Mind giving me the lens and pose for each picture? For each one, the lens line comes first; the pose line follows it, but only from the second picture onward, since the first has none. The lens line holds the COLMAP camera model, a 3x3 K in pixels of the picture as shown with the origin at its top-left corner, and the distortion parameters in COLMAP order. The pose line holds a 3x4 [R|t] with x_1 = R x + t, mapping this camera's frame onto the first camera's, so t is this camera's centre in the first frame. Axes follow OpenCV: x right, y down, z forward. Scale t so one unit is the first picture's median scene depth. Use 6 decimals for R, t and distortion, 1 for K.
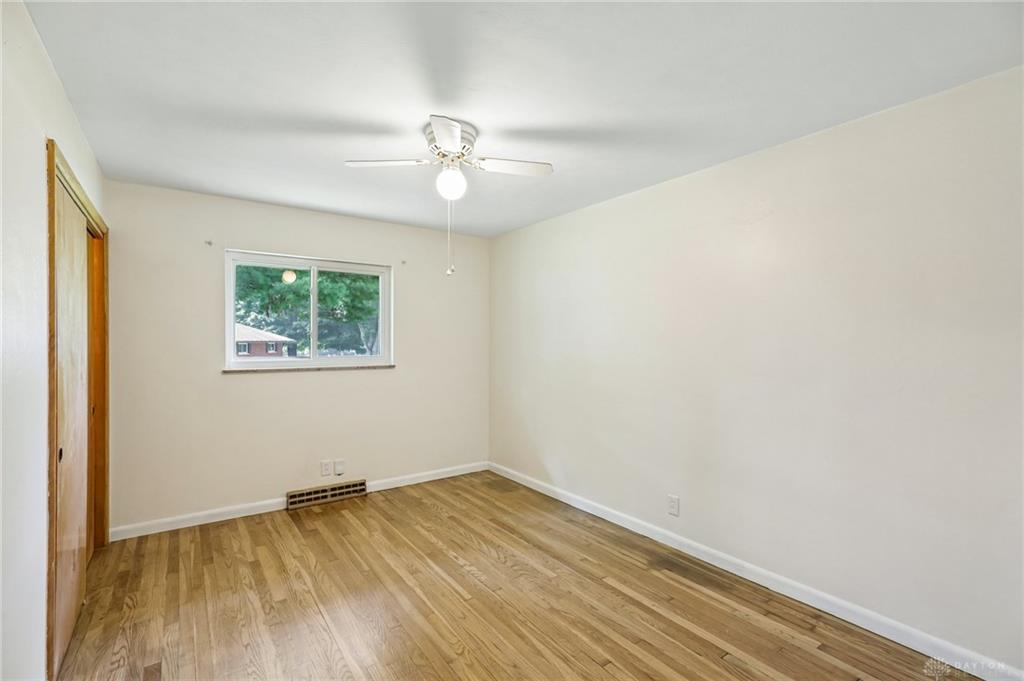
lens RADIAL K [[463.4, 0, 516.4], [0, 463.4, 334.4], [0, 0, 1]] dist [0.016784, 0.000930]
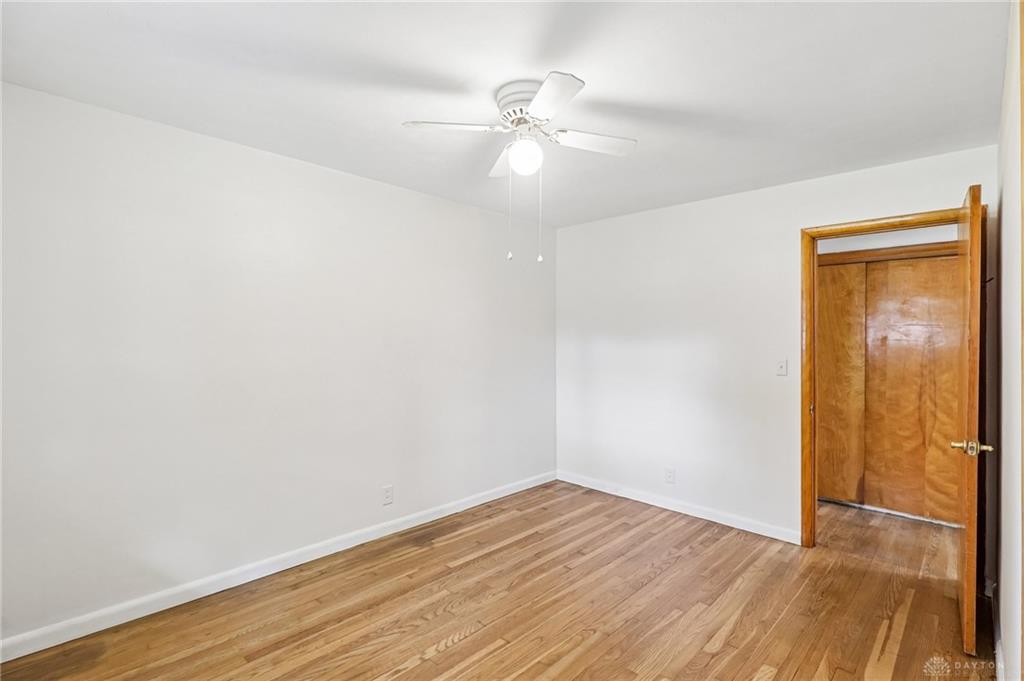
lens RADIAL K [[477.7, 0, 516.9], [0, 477.7, 340.1], [0, 0, 1]] dist [-0.002190, 0.000479]
pose [[-0.169280, -0.008715, 0.985530, -0.714637], [-0.020185, 0.999782, 0.005374, 0.005065], [-0.985361, -0.018983, -0.169419, 0.837053]]
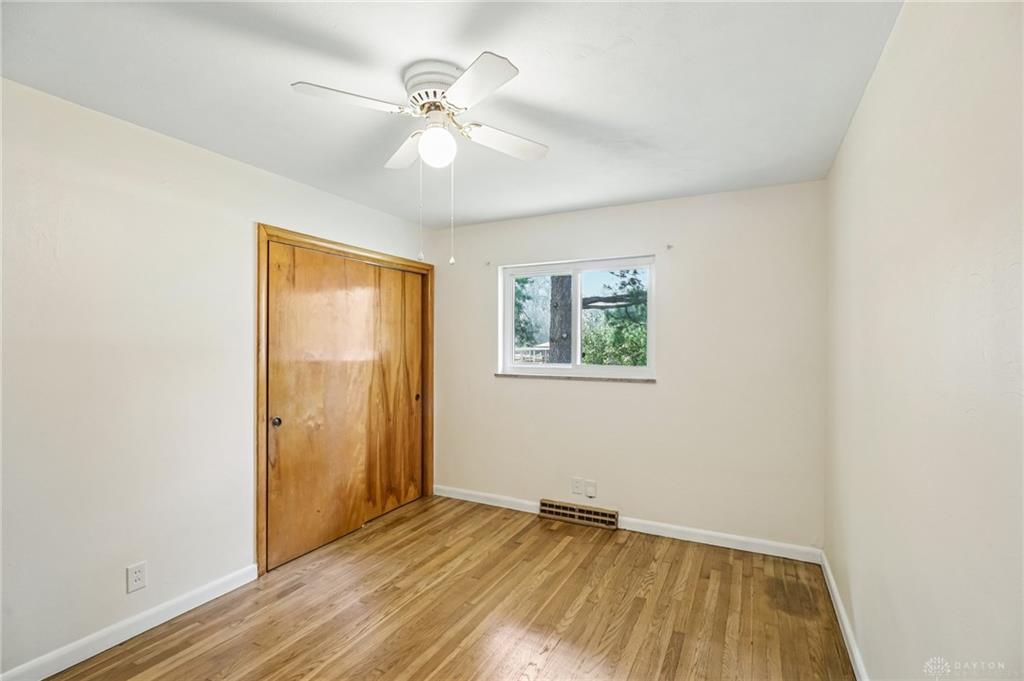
lens RADIAL K [[477.7, 0, 516.9], [0, 477.7, 340.1], [0, 0, 1]] dist [-0.002190, 0.000479]
pose [[0.462317, -0.008134, -0.886677, 0.450331], [0.009037, 0.999949, -0.004461, 0.001406], [0.886668, -0.005951, 0.462368, 0.541899]]
